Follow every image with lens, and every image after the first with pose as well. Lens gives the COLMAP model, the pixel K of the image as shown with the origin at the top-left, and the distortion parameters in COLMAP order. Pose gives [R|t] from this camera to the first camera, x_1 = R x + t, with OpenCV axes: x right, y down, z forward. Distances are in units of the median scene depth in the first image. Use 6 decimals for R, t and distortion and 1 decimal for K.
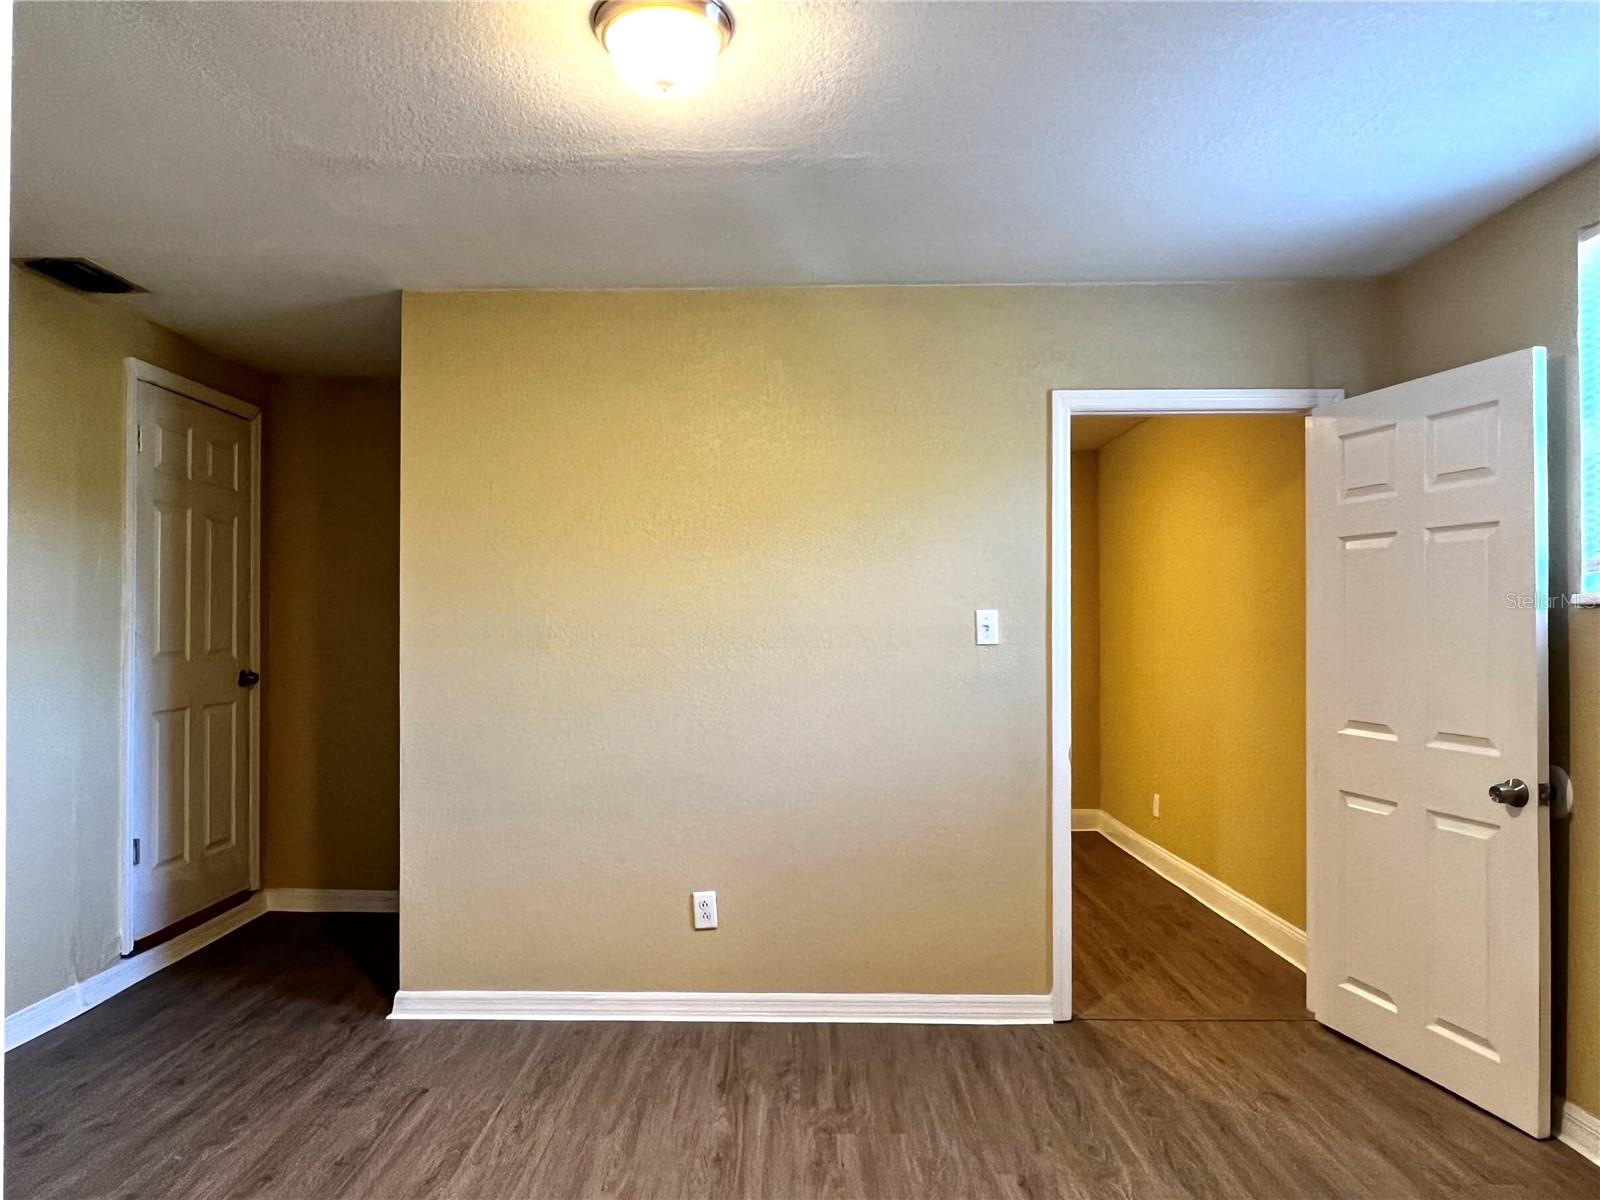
lens RADIAL K [[1083.7, 0, 800.0], [0, 1083.7, 600.0], [0, 0, 1]] dist [-0.002293, -0.001325]
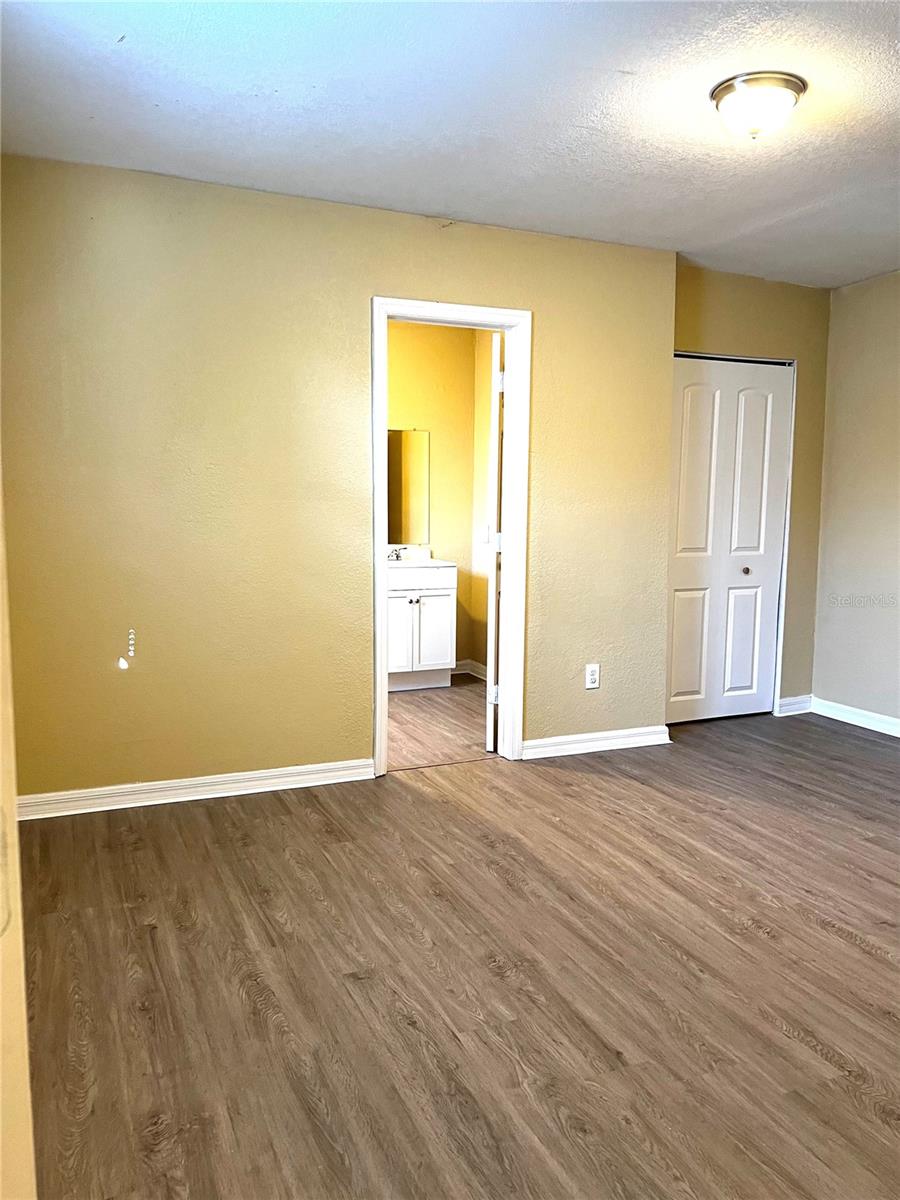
lens RADIAL K [[902.1, 0, 444.0], [0, 902.1, 602.3], [0, 0, 1]] dist [0.051827, -0.052736]
pose [[-0.917701, 0.035064, -0.395722, 0.636015], [-0.007919, 0.994285, 0.106465, 0.043885], [0.397194, 0.100837, -0.912178, 1.582151]]
